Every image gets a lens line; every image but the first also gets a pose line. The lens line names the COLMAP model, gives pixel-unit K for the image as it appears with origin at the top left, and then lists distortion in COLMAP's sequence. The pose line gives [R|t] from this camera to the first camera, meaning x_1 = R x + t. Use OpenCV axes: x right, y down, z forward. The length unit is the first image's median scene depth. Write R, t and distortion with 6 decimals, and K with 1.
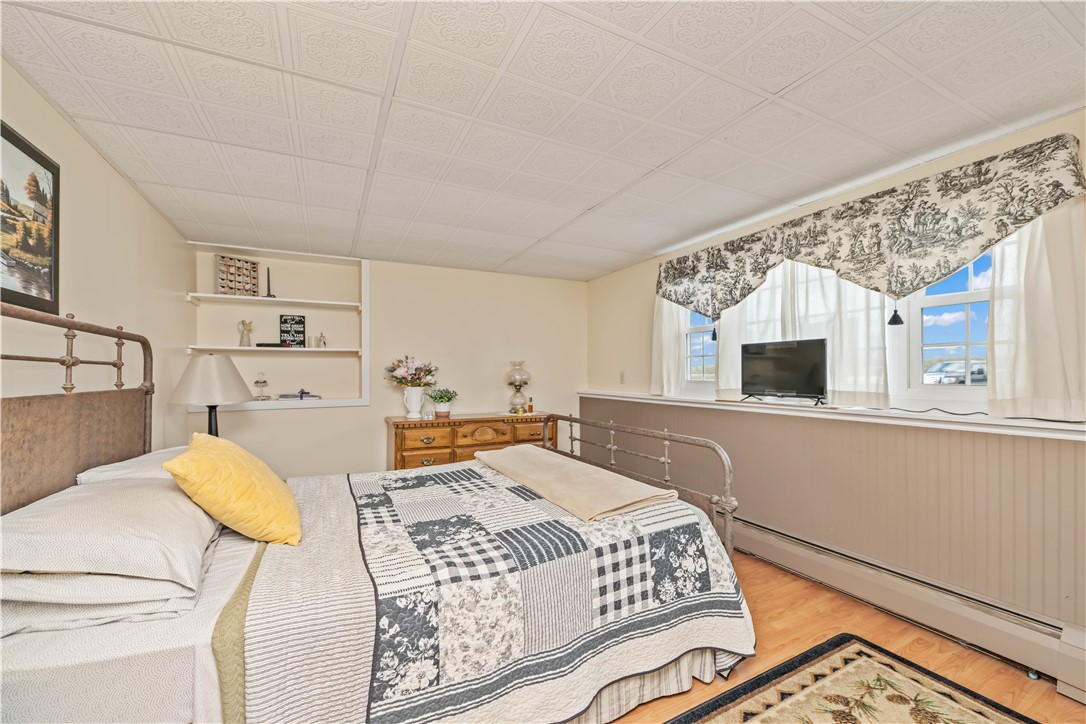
lens RADIAL K [[438.9, 0, 547.9], [0, 438.9, 368.4], [0, 0, 1]] dist [-0.004247, -0.001748]
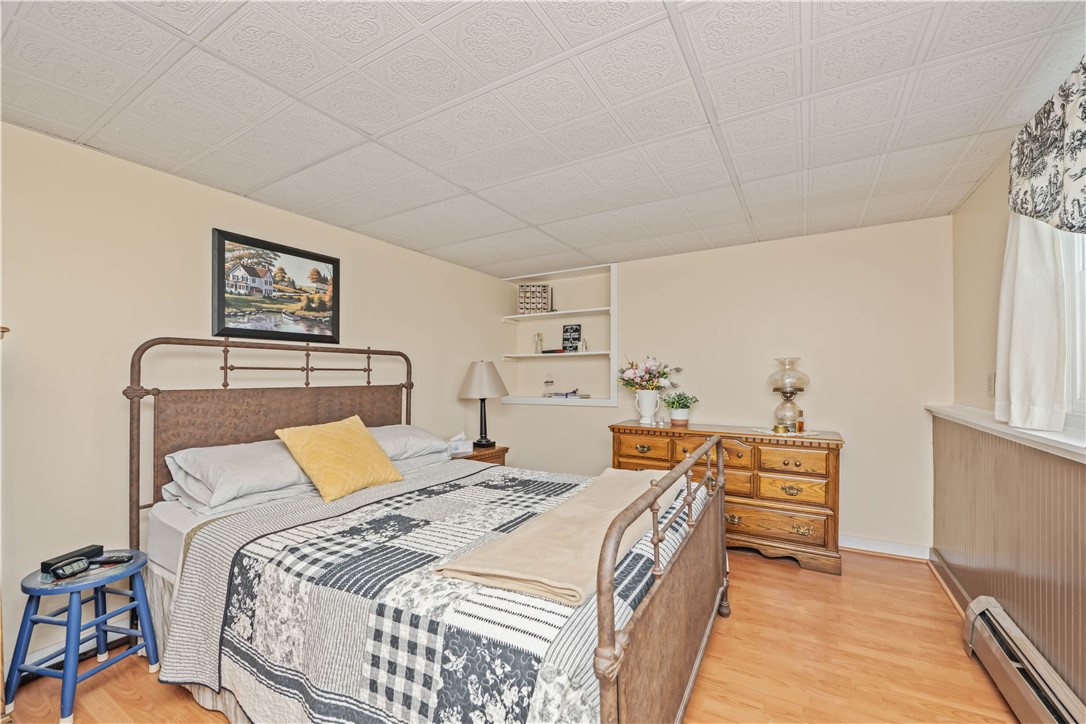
lens RADIAL K [[438.9, 0, 549.5], [0, 438.9, 368.5], [0, 0, 1]] dist [-0.004247, -0.001748]
pose [[0.534811, -0.009651, -0.844917, 0.743120], [0.009536, 0.999940, -0.005386, -0.000052], [0.844918, -0.005176, 0.534871, 0.669055]]
